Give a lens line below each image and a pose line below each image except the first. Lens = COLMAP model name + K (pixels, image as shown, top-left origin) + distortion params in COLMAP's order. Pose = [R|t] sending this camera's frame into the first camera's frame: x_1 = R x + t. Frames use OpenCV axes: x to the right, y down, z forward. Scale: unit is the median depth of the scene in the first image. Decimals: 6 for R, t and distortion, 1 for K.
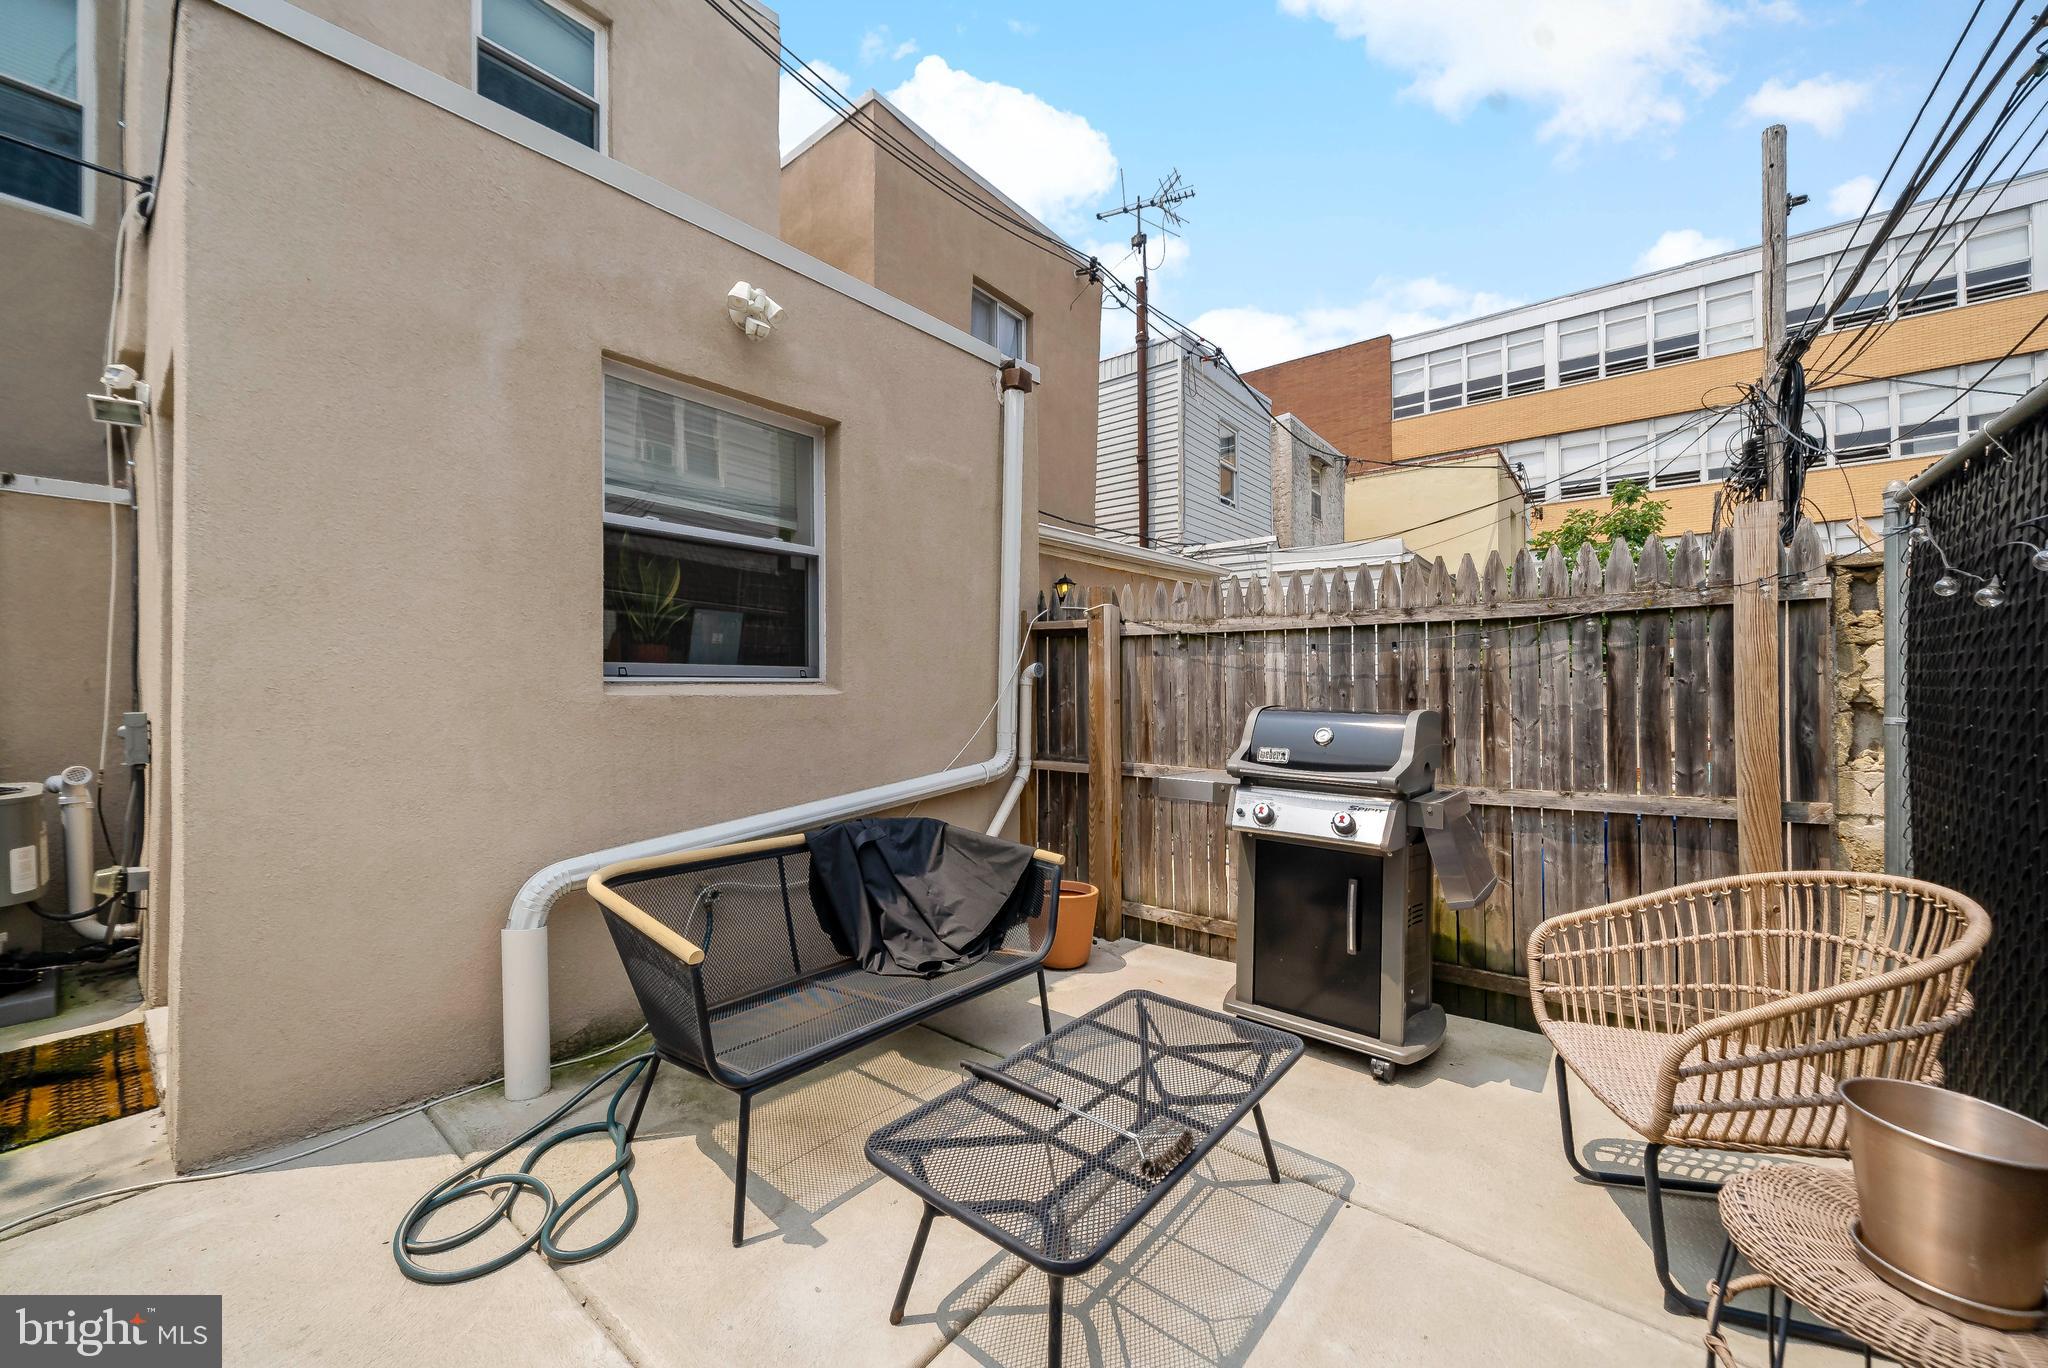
lens RADIAL K [[774.2, 0, 1018.2], [0, 774.2, 686.0], [0, 0, 1]] dist [-0.000496, -0.000209]
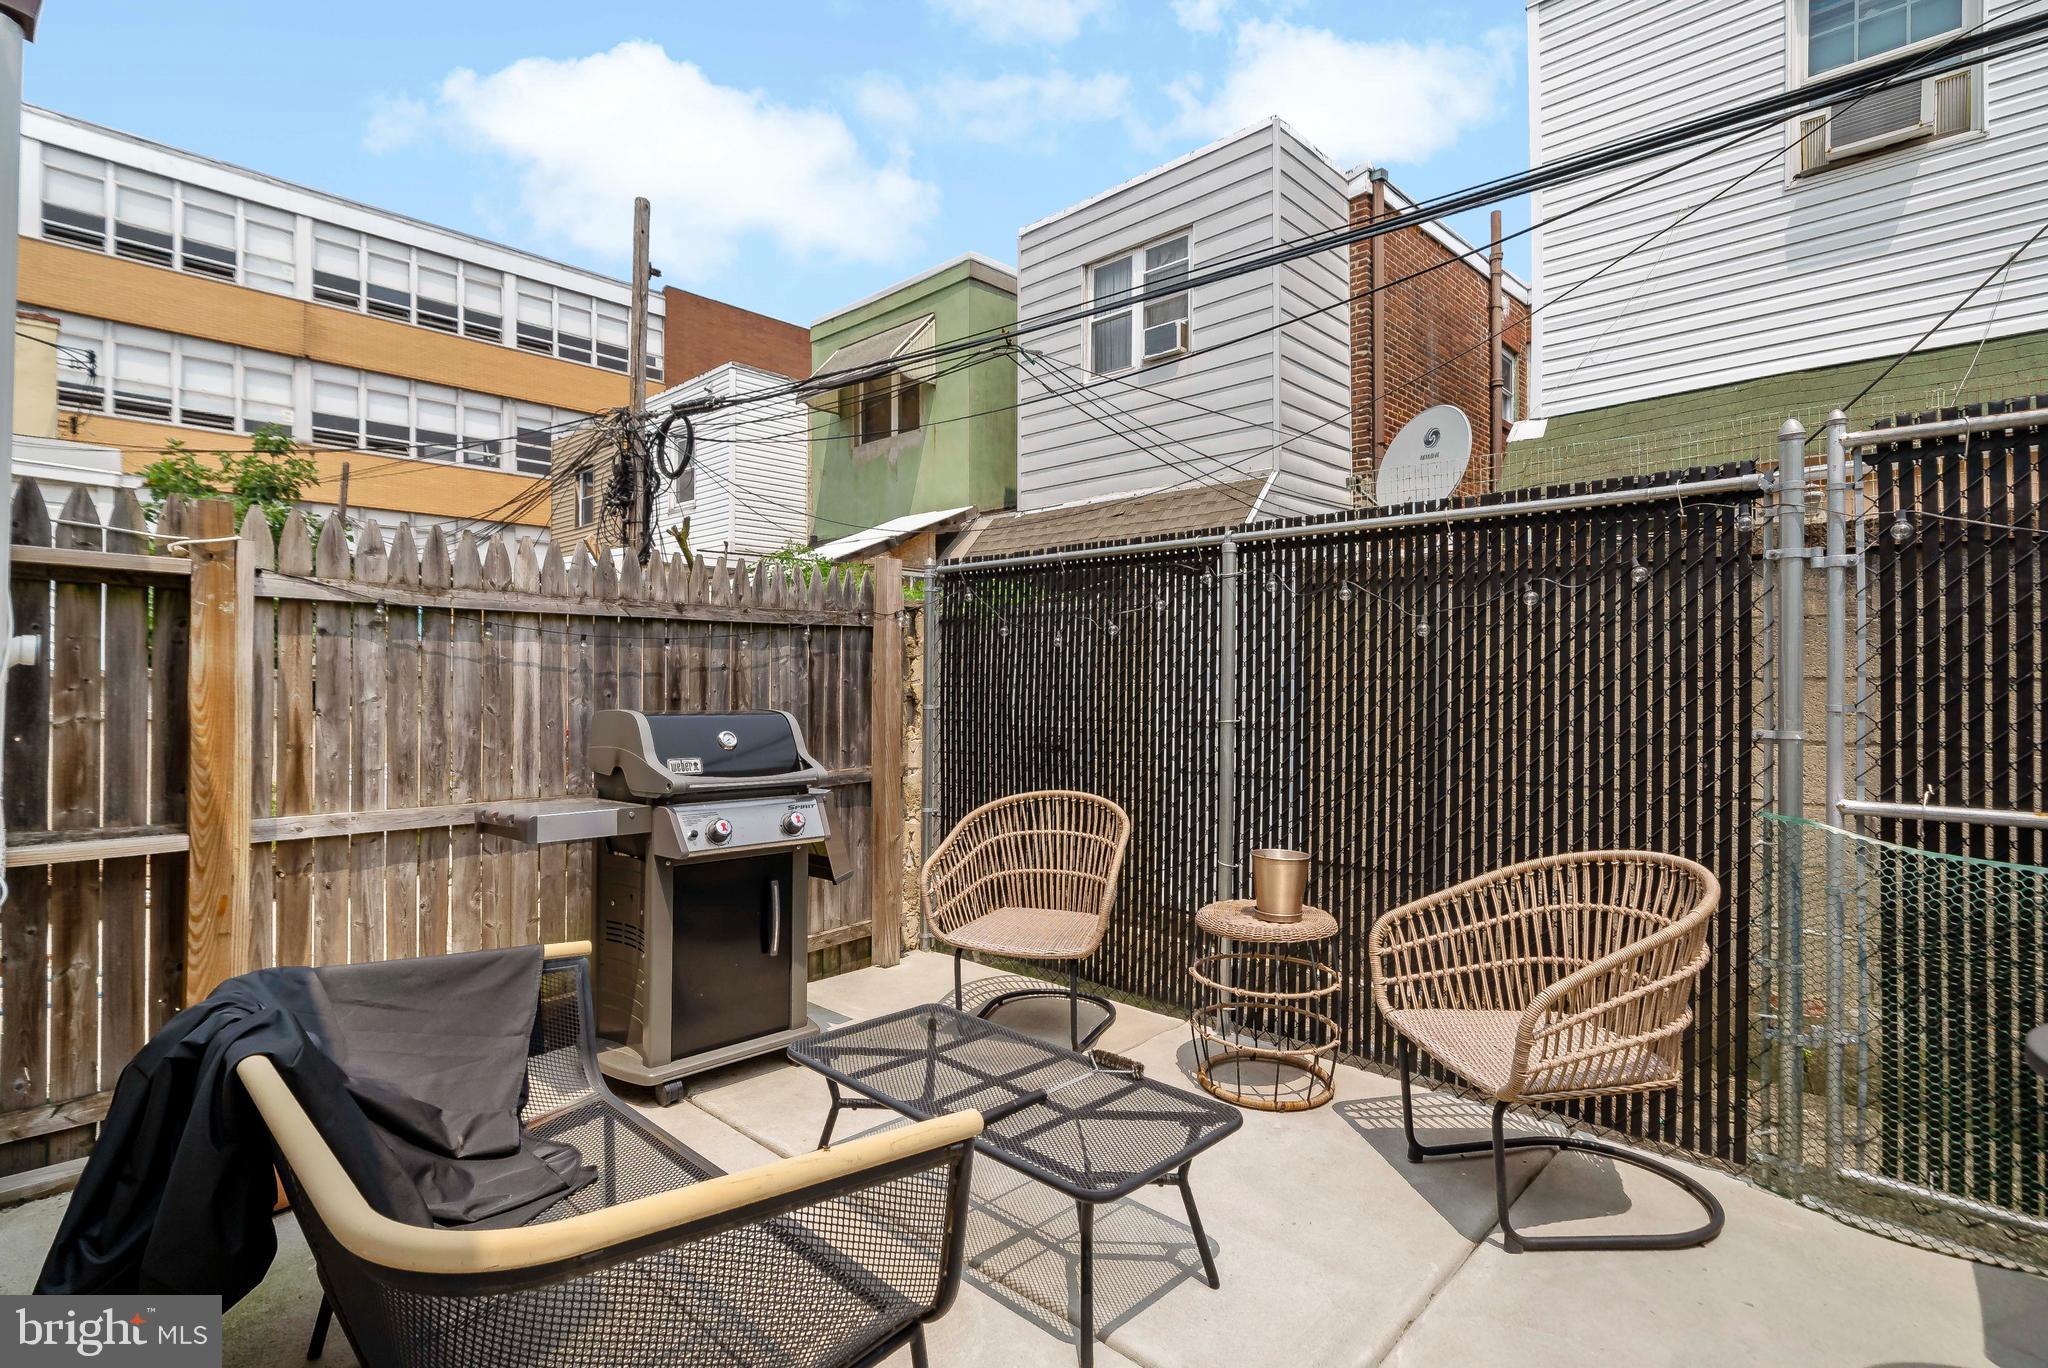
lens RADIAL K [[977.1, 0, 1021.7], [0, 977.1, 678.1], [0, 0, 1]] dist [0.001237, 0.000122]
pose [[0.079295, 0.002838, 0.996847, -0.593811], [-0.005661, 0.999981, -0.002397, -0.007478], [-0.996835, -0.005453, 0.079309, 0.432396]]
